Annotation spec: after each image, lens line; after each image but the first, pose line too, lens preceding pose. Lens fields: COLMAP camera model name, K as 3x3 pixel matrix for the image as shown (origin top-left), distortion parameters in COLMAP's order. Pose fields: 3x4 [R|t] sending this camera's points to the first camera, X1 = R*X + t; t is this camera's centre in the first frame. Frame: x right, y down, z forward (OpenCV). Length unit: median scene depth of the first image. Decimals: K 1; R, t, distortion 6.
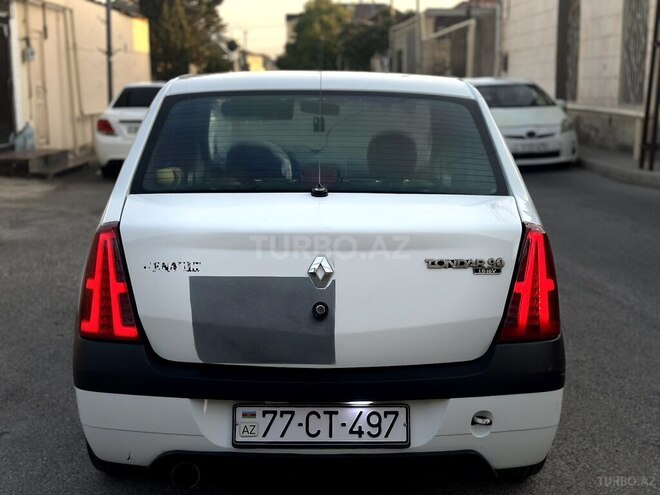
lens RADIAL K [[949.0, 0, 329.3], [0, 949.0, 243.4], [0, 0, 1]] dist [0.126030, 0.000000]
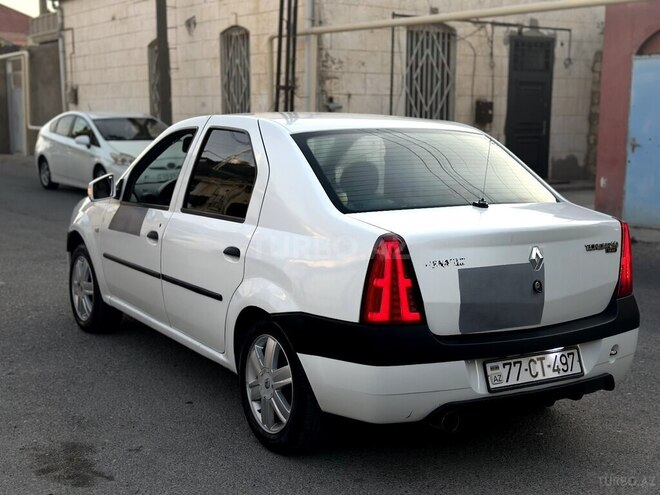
lens RADIAL K [[949.0, 0, 327.9], [0, 949.0, 250.9], [0, 0, 1]] dist [0.126030, 0.000000]
pose [[0.847508, -0.068042, 0.526403, -0.981403], [0.080883, 0.996723, -0.001388, -0.003906], [-0.524583, 0.043753, 0.850234, -0.038661]]
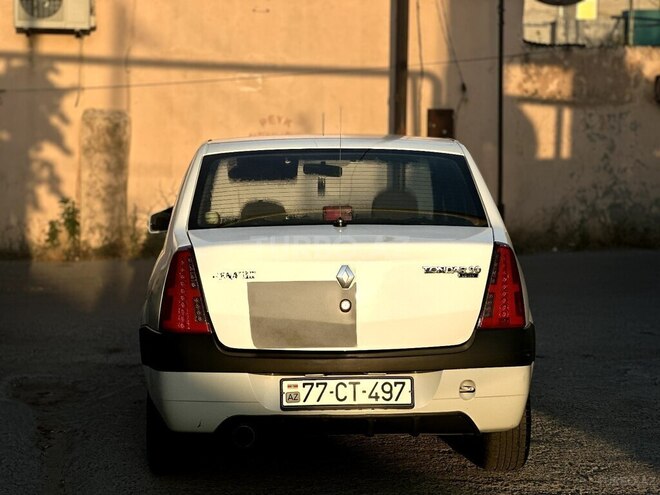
lens RADIAL K [[1505.6, 0, 334.3], [0, 1505.6, 252.7], [0, 0, 1]] dist [0.150404, 0.000000]
pose [[0.999350, -0.015164, 0.032710, -0.091334], [0.018622, 0.993959, -0.108158, 0.220913], [-0.030873, 0.108697, 0.993595, -1.098230]]
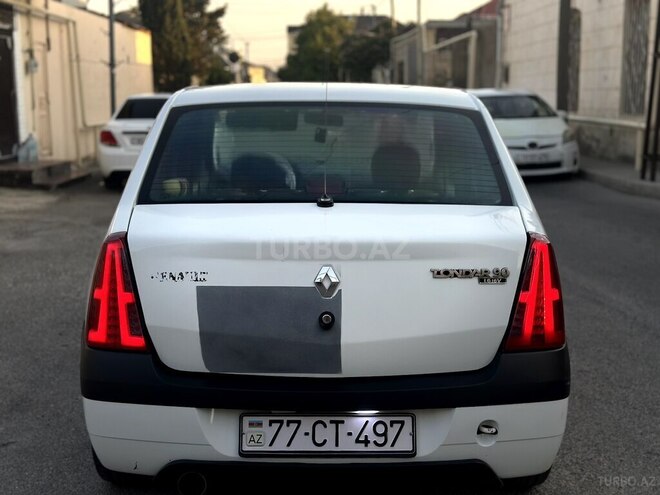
lens RADIAL K [[949.0, 0, 329.3], [0, 949.0, 243.4], [0, 0, 1]] dist [0.126030, 0.000000]
pose [[0.999999, -0.000806, -0.001036, -0.005354], [0.000794, 0.999935, -0.011374, 0.000960], [0.001045, 0.011373, 0.999935, -0.006540]]
